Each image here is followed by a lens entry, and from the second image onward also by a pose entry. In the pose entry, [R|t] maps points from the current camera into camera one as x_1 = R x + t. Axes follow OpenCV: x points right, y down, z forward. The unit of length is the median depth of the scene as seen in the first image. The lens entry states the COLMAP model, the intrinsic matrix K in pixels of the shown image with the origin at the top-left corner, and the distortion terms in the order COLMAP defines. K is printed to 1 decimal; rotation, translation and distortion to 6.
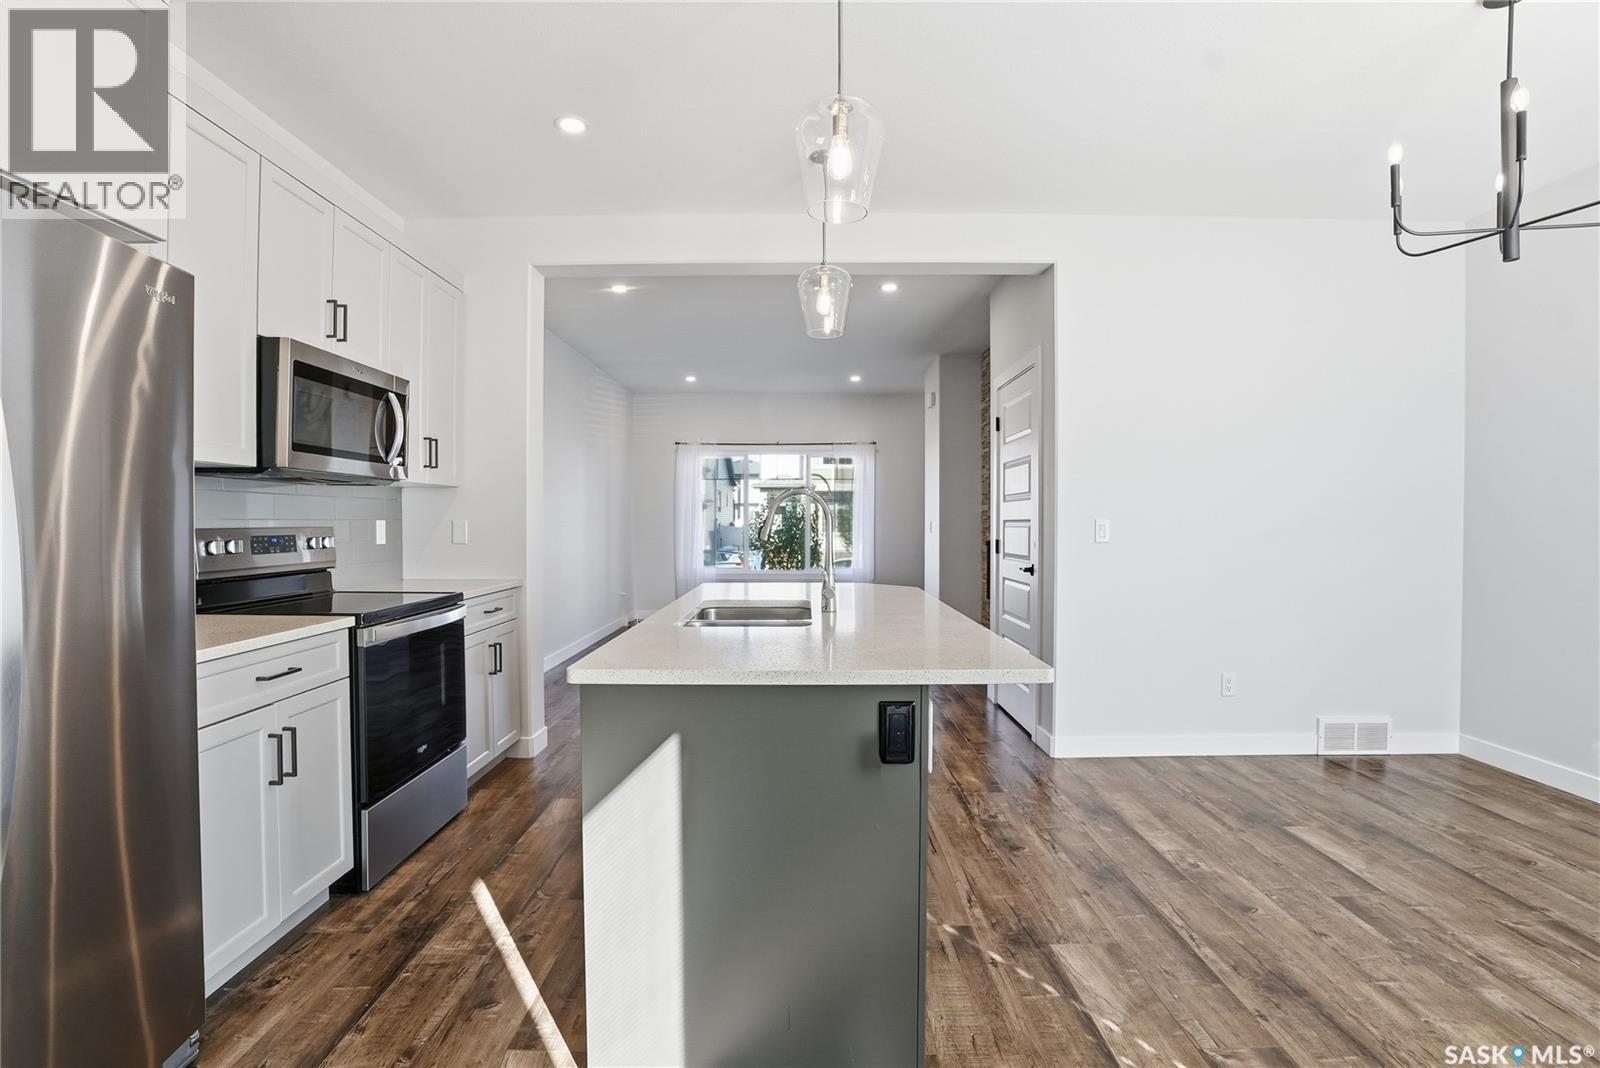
lens RADIAL K [[763.3, 0, 784.2], [0, 763.3, 528.6], [0, 0, 1]] dist [-0.043584, 0.001121]
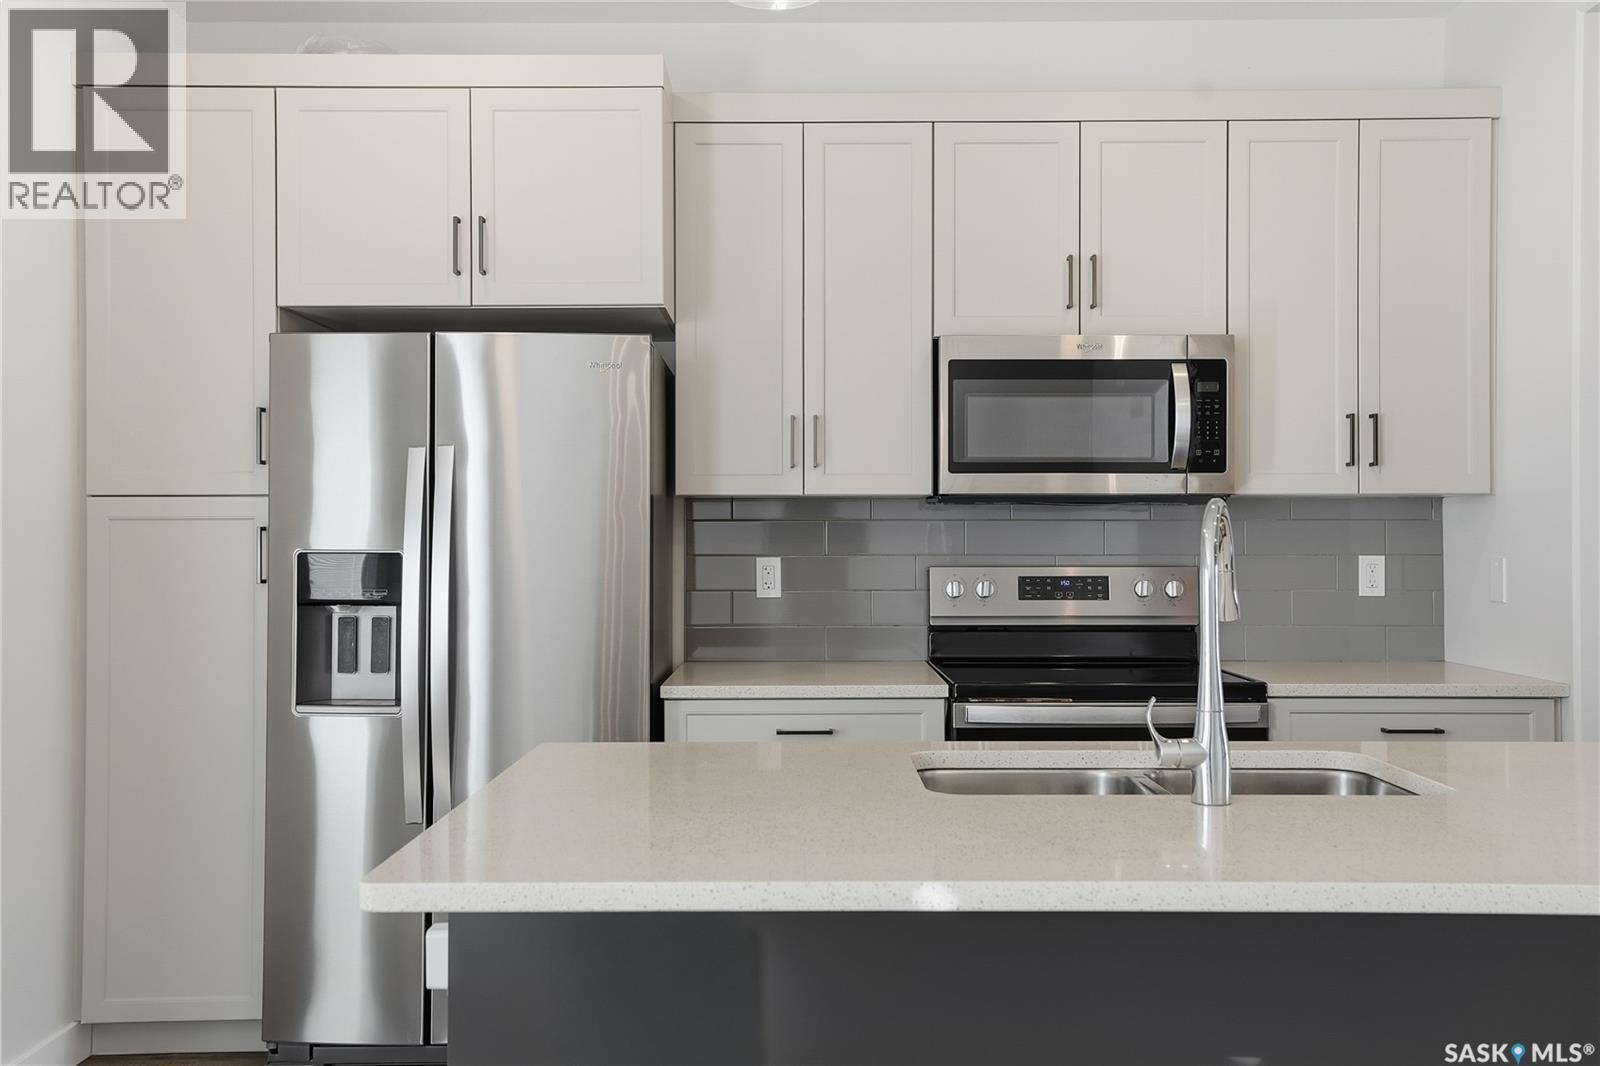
lens RADIAL K [[1334.6, 0, 822.8], [0, 1334.6, 526.2], [0, 0, 1]] dist [0.045318, -0.000610]
pose [[0.031503, -0.007232, -0.999478, 0.704386], [-0.009063, 0.999931, -0.007521, -0.030667], [0.999463, 0.009295, 0.031435, 0.729661]]
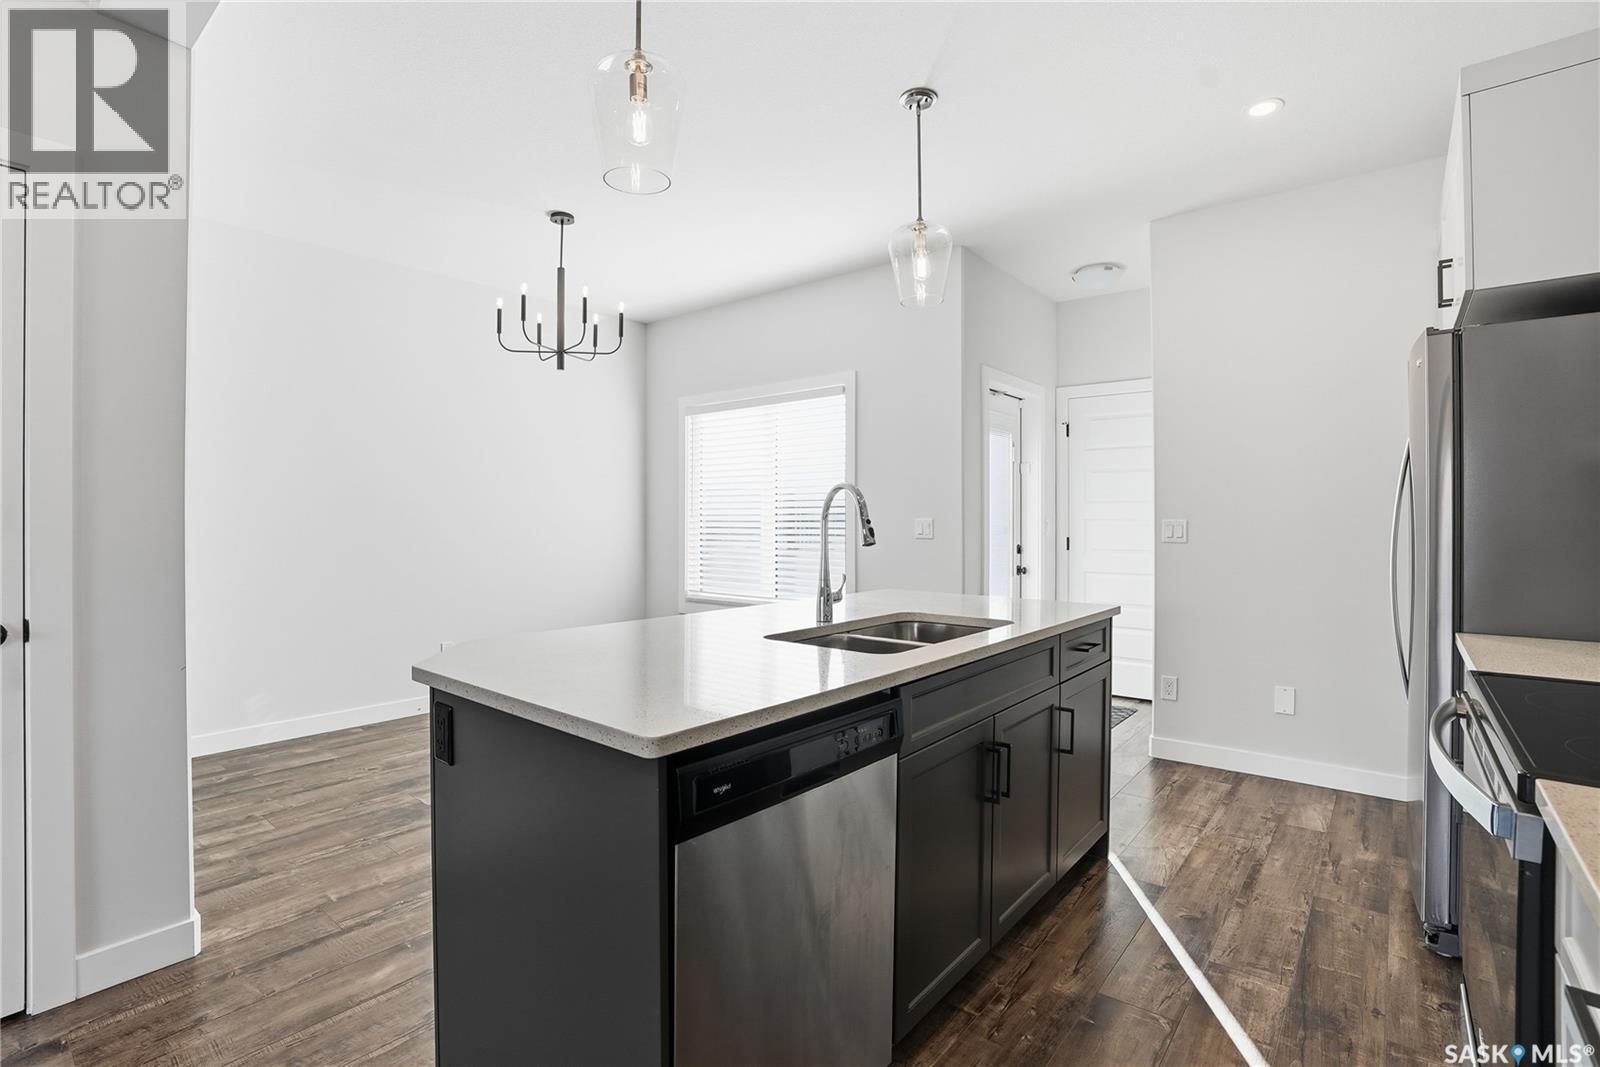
lens RADIAL K [[755.1, 0, 788.1], [0, 755.1, 523.6], [0, 0, 1]] dist [-0.045339, 0.008865]
pose [[-0.782397, -0.004223, 0.622765, -0.438086], [0.005504, 0.999891, 0.013695, -0.019714], [-0.622755, 0.014143, -0.782289, 1.626772]]
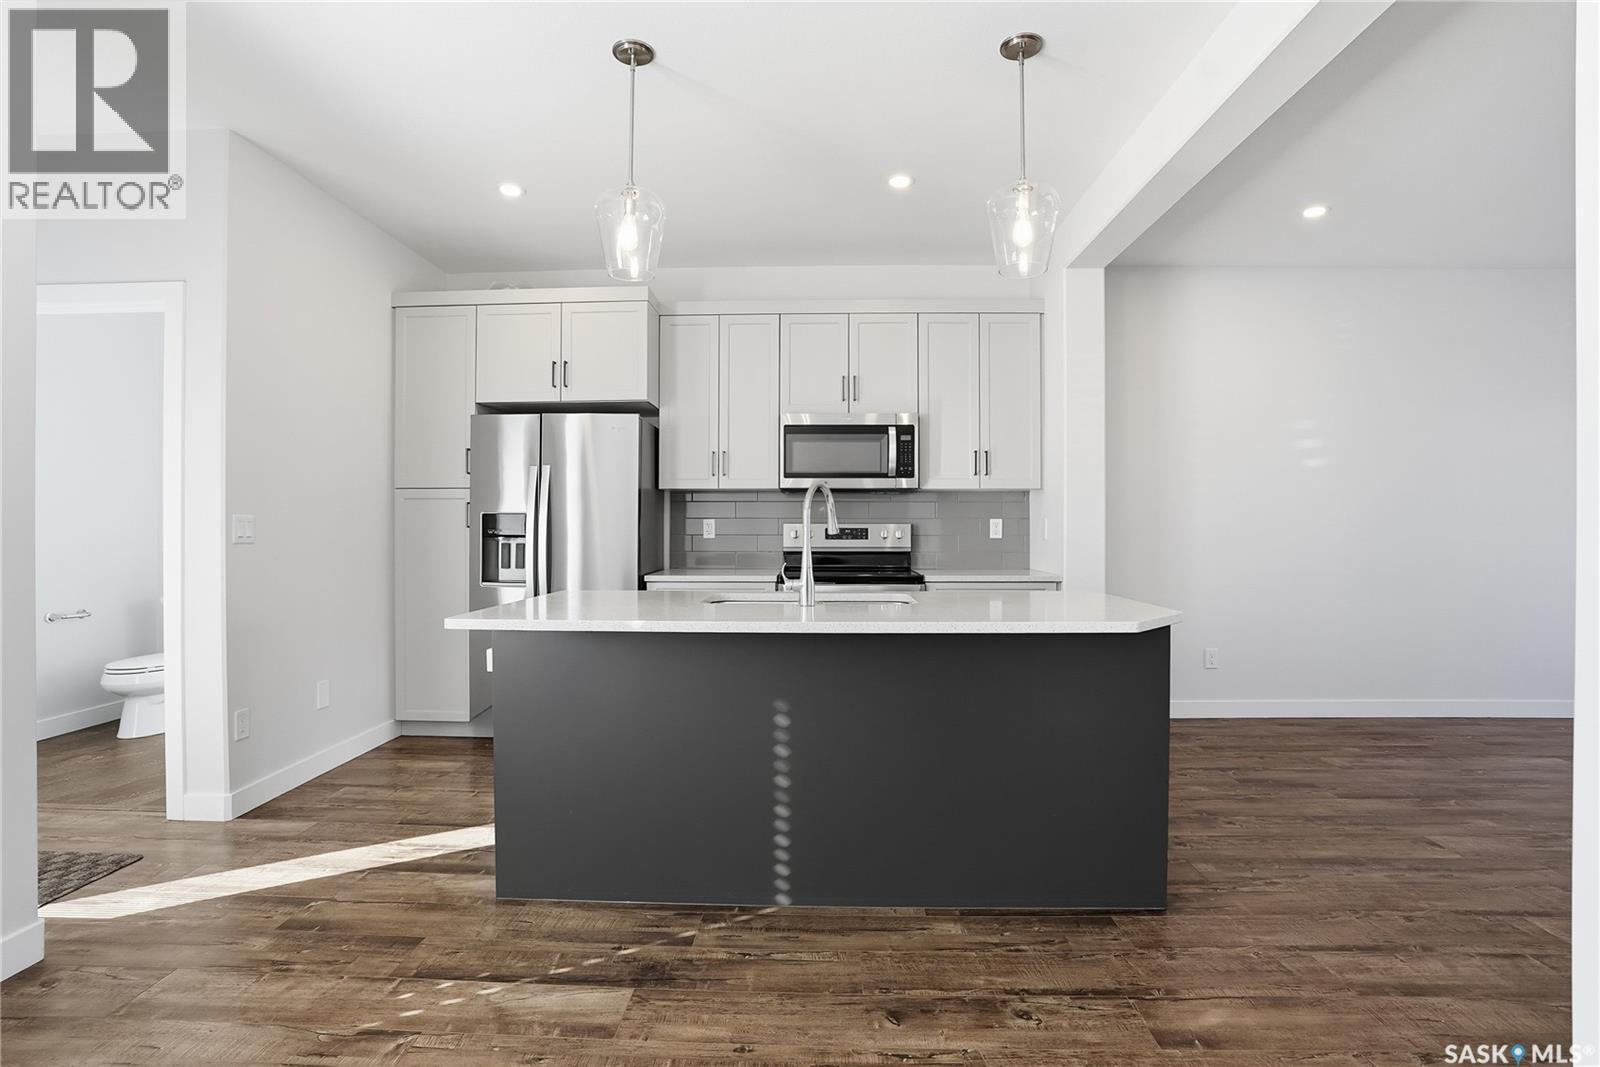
lens RADIAL K [[755.1, 0, 807.1], [0, 755.1, 520.4], [0, 0, 1]] dist [-0.045339, 0.008865]
pose [[-0.002254, -0.003668, -0.999991, 0.973449], [-0.011521, 0.999927, -0.003641, -0.000450], [0.999931, 0.011513, -0.002296, 0.944224]]
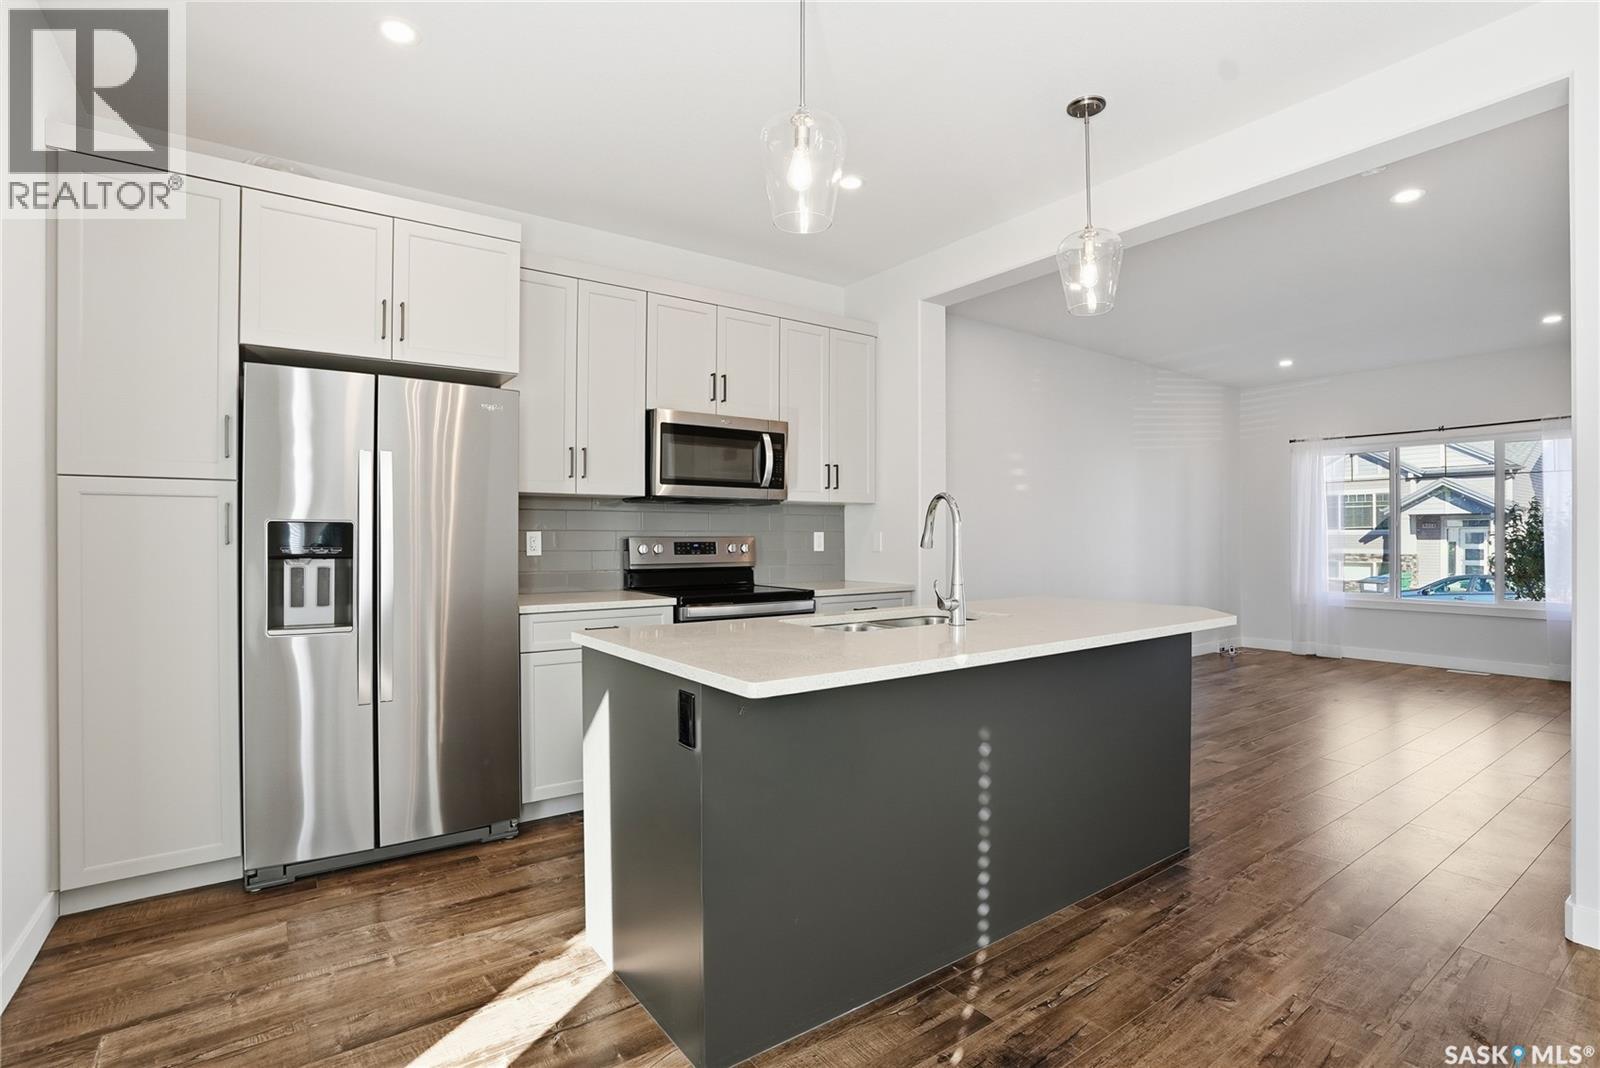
lens RADIAL K [[755.1, 0, 802.2], [0, 755.1, 538.1], [0, 0, 1]] dist [-0.045339, 0.008865]
pose [[0.605751, 0.001173, -0.795653, 0.630071], [-0.007724, 0.999960, -0.004407, 0.006706], [0.795617, 0.008815, 0.605736, 0.283555]]
